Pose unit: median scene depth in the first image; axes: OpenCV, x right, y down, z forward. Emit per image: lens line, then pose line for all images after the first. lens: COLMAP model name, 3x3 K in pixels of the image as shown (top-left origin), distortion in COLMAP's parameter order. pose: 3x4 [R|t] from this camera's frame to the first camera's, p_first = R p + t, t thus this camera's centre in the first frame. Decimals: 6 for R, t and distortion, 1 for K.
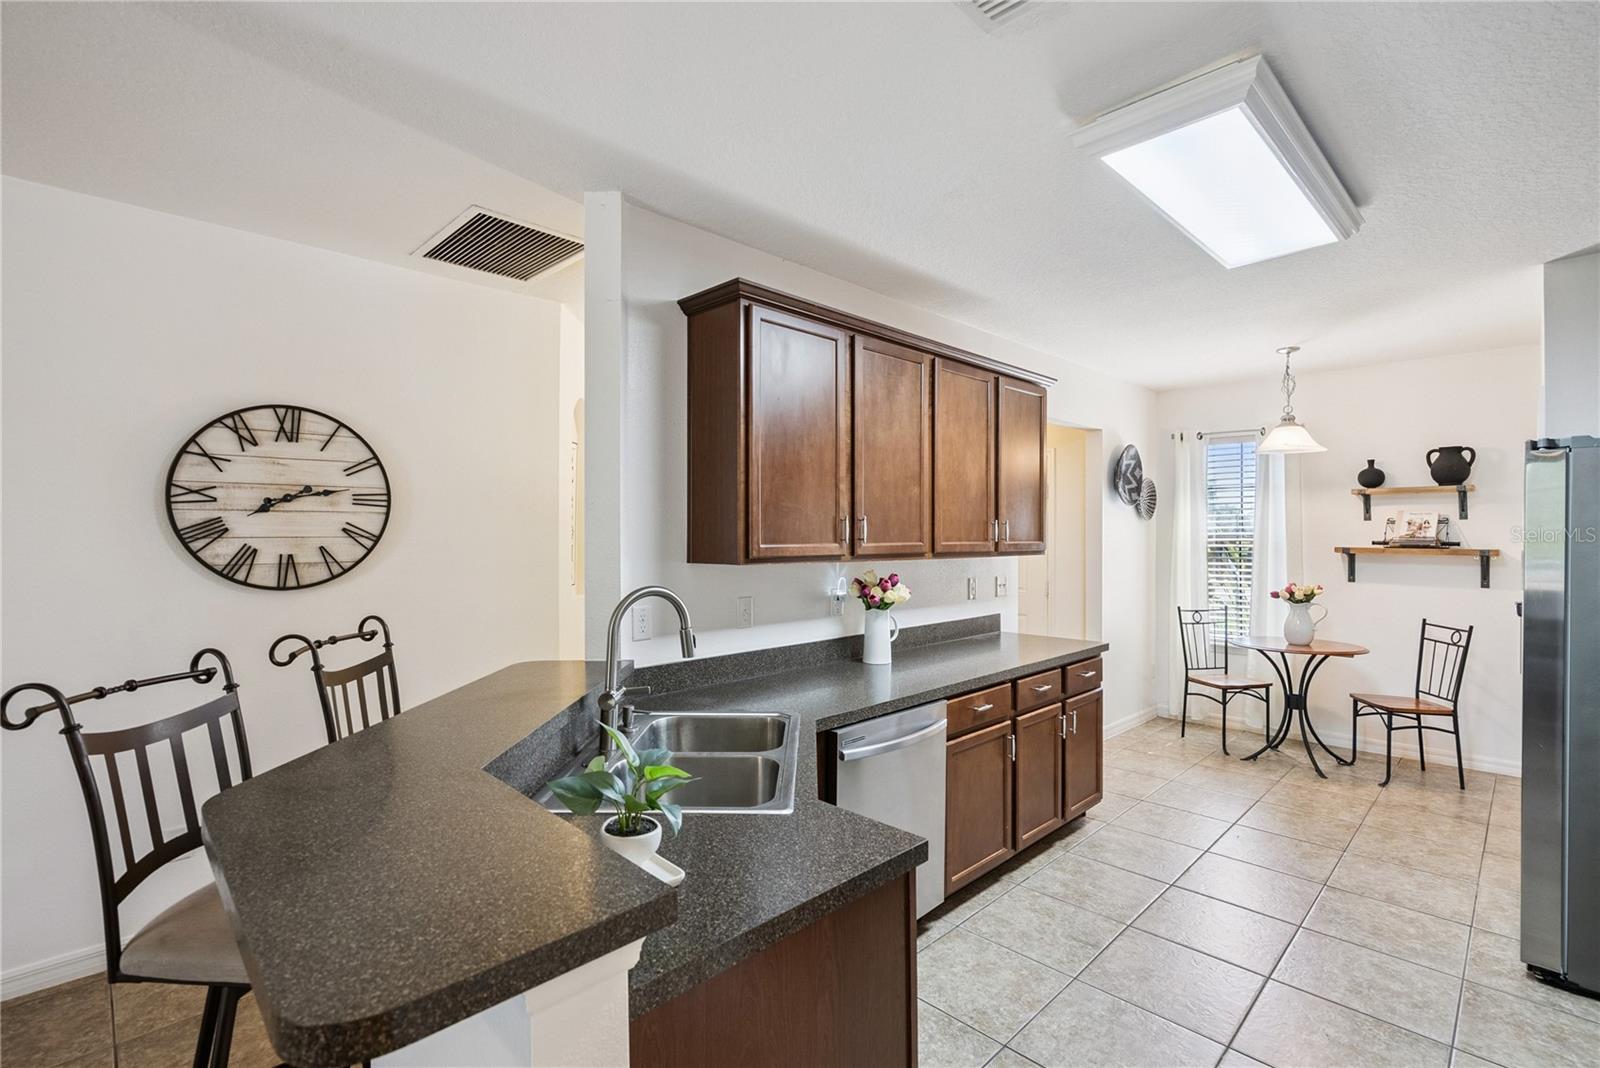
lens RADIAL K [[732.4, 0, 801.5], [0, 732.4, 531.9], [0, 0, 1]] dist [-0.004864, 0.002773]
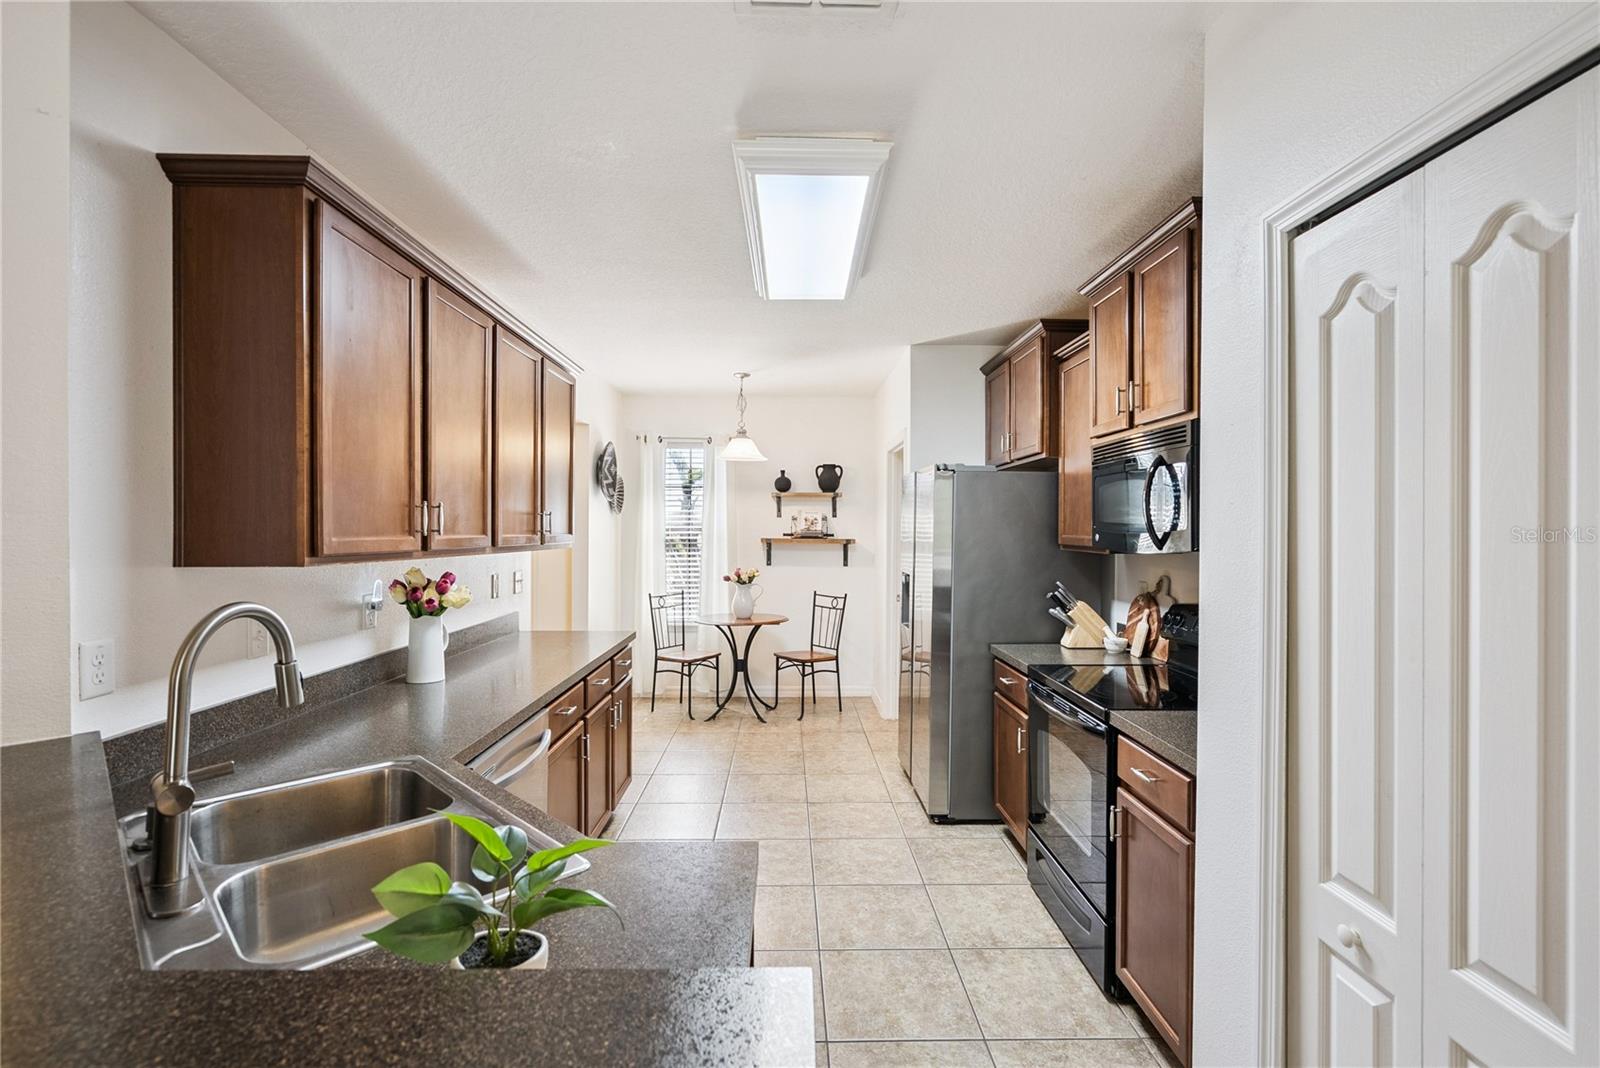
lens RADIAL K [[732.4, 0, 805.4], [0, 732.4, 534.6], [0, 0, 1]] dist [-0.004864, 0.002773]
pose [[0.685349, -0.003188, 0.728208, -0.143021], [-0.004893, 0.999948, 0.008983, 0.002942], [-0.728199, -0.009720, 0.685297, 0.089353]]
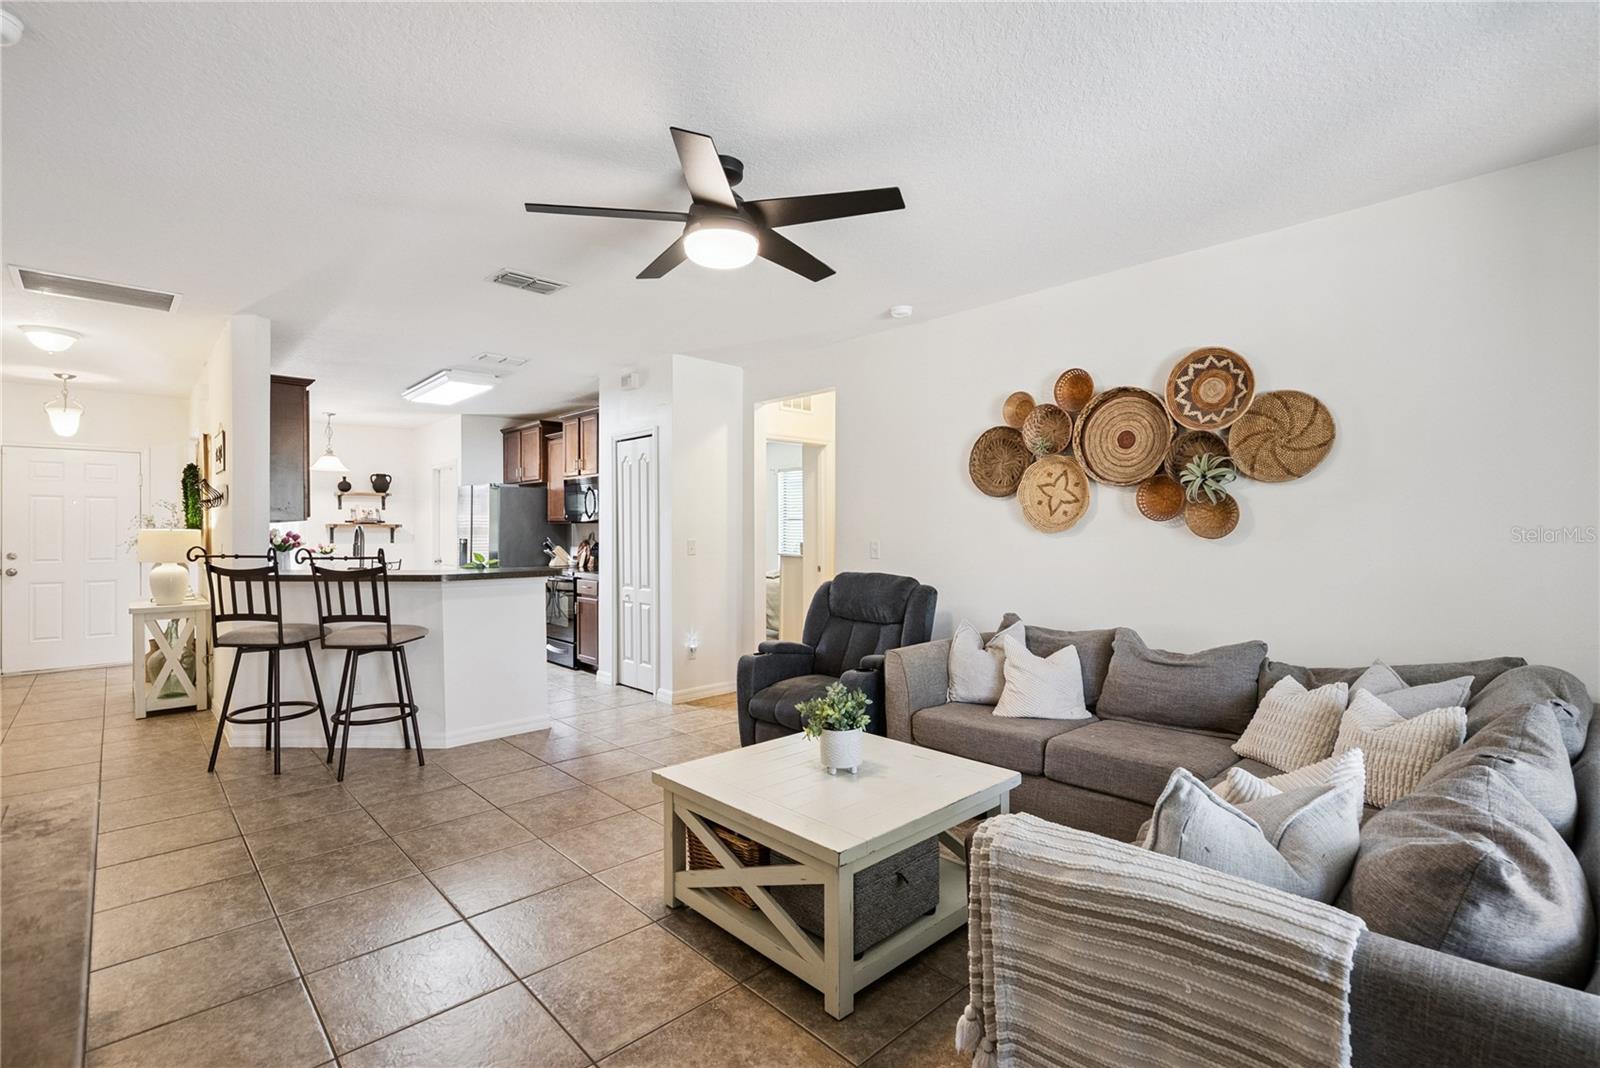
lens RADIAL K [[732.4, 0, 800.4], [0, 732.4, 524.8], [0, 0, 1]] dist [-0.004864, 0.002773]
pose [[0.029730, 0.005079, 0.999545, -1.101551], [0.003533, 0.999980, -0.005186, 0.038900], [-0.999552, 0.003686, 0.029712, -0.221844]]
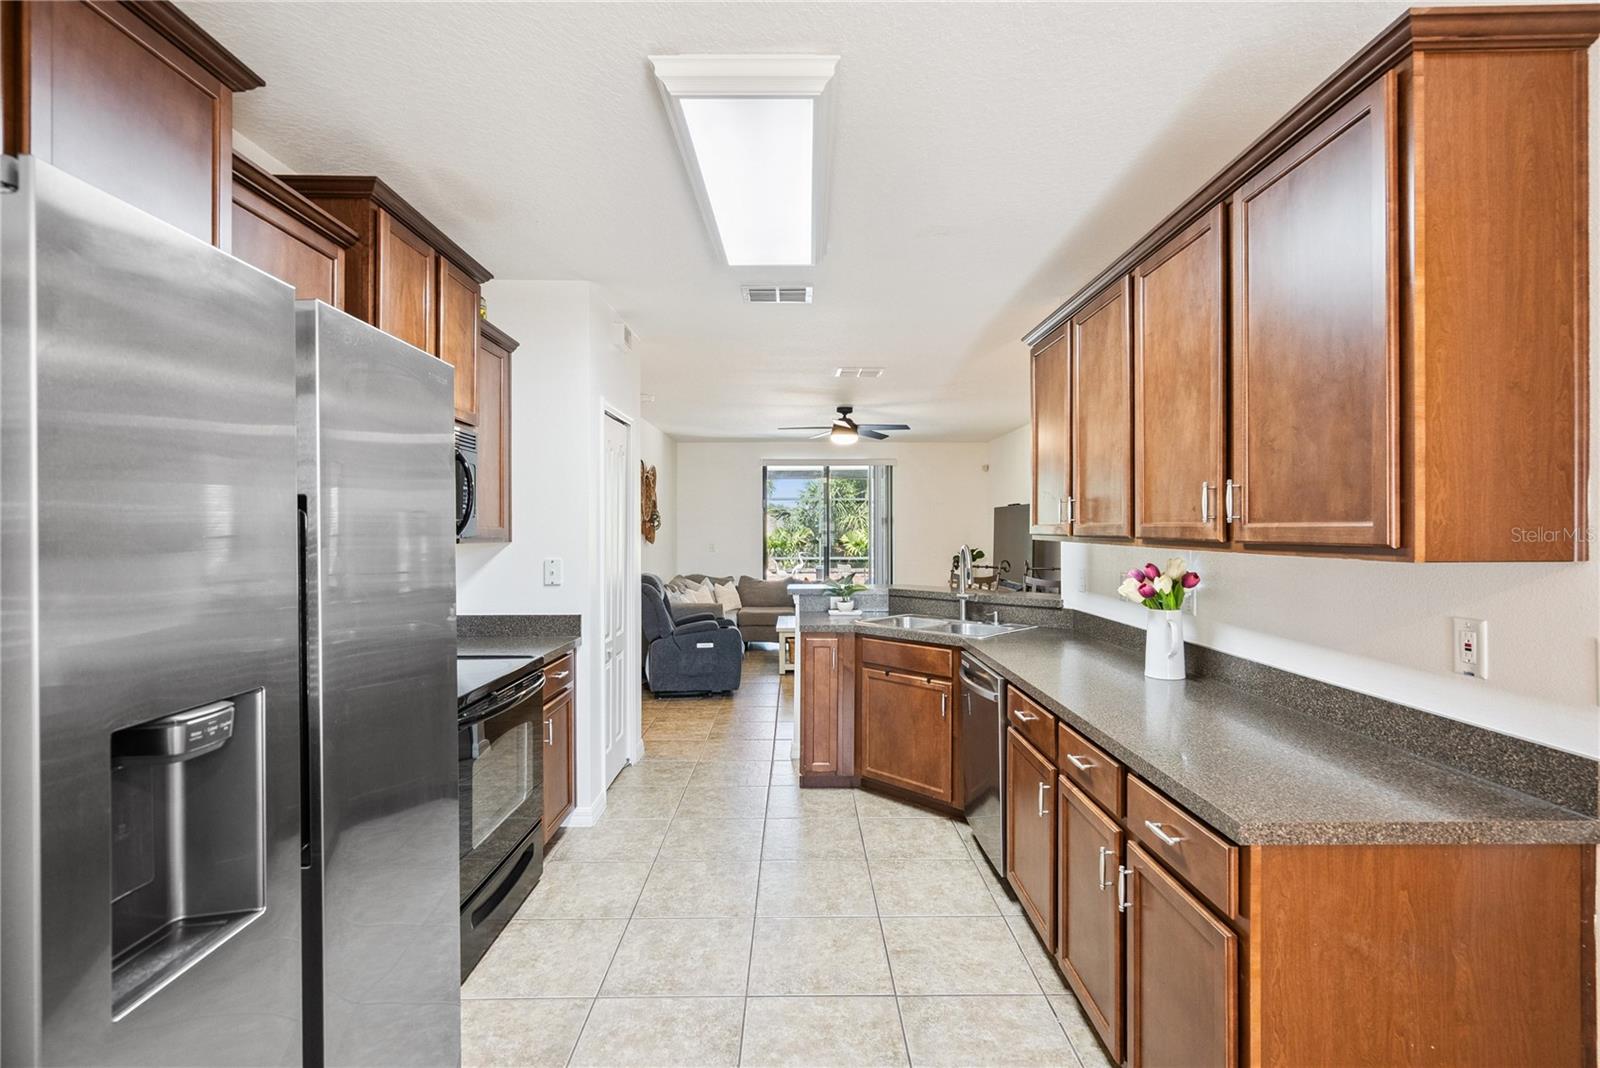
lens RADIAL K [[732.4, 0, 805.8], [0, 732.4, 528.2], [0, 0, 1]] dist [-0.004864, 0.002773]
pose [[-0.696815, 0.000462, -0.717251, 0.653784], [0.001538, 0.999998, -0.000851, 0.014108], [0.717250, -0.001696, -0.696814, 0.890985]]
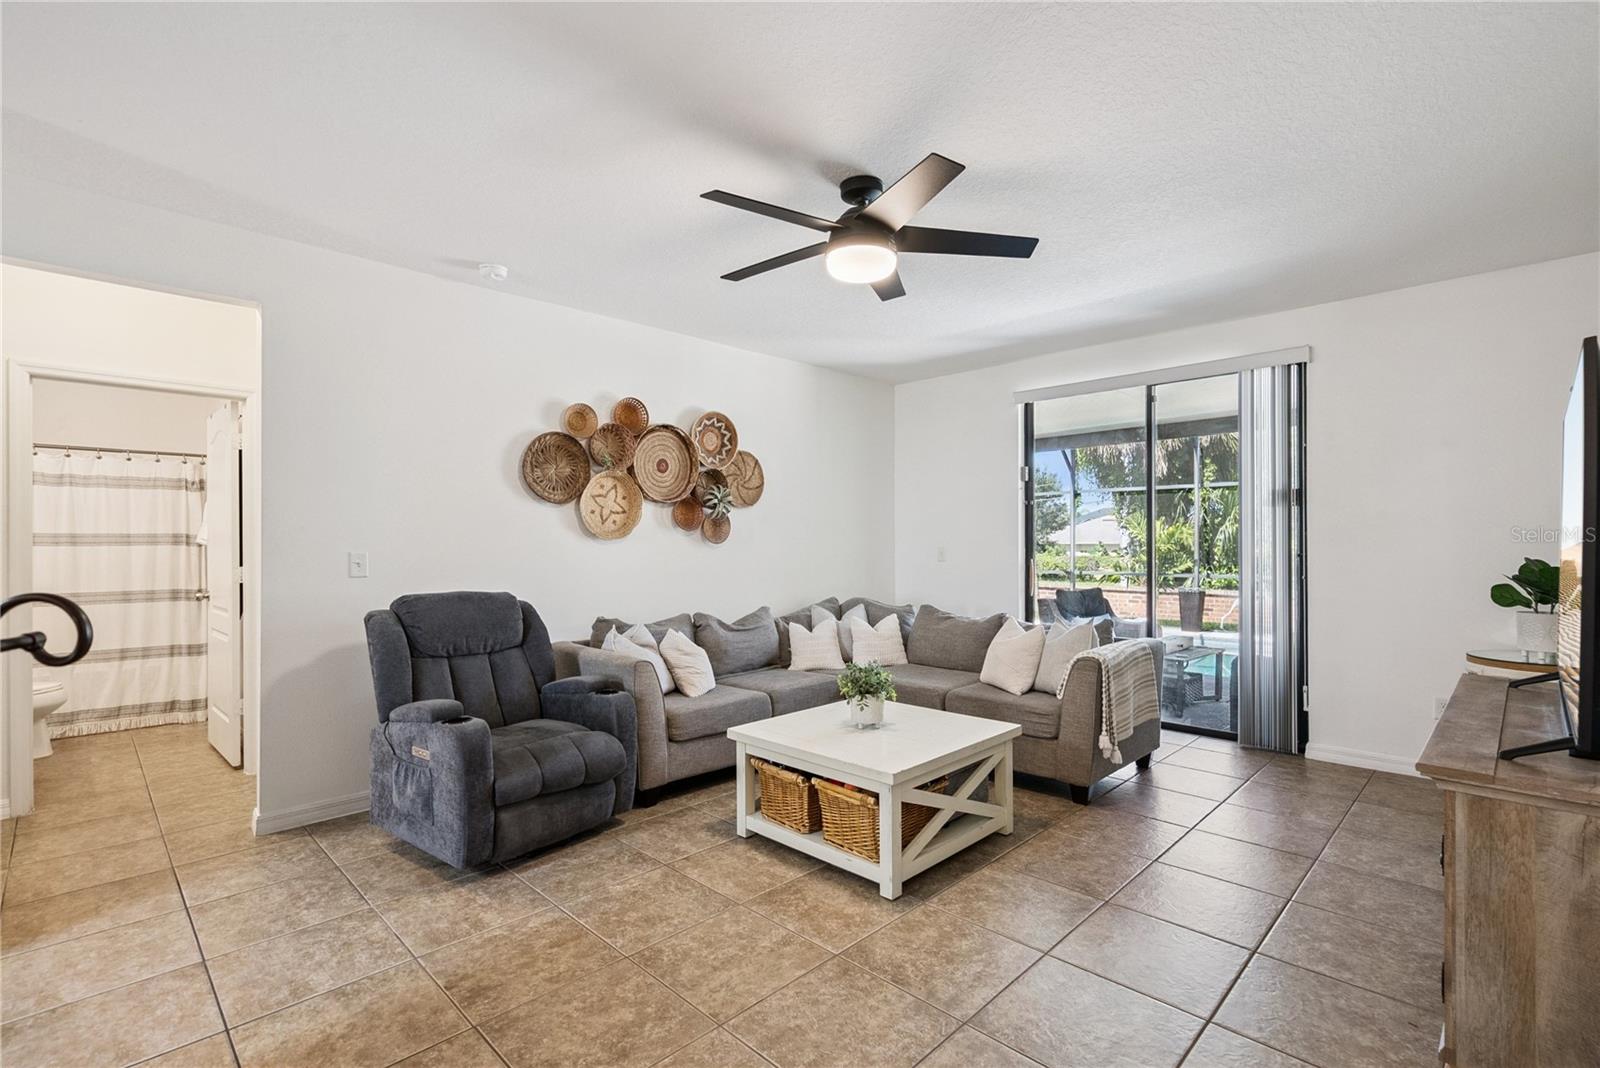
lens RADIAL K [[732.4, 0, 807.9], [0, 732.4, 542.5], [0, 0, 1]] dist [-0.004864, 0.002773]
pose [[-0.999959, 0.002218, -0.008779, -0.482233], [0.002200, 0.999995, 0.002067, 0.046832], [0.008783, 0.002048, -0.999959, 0.455783]]
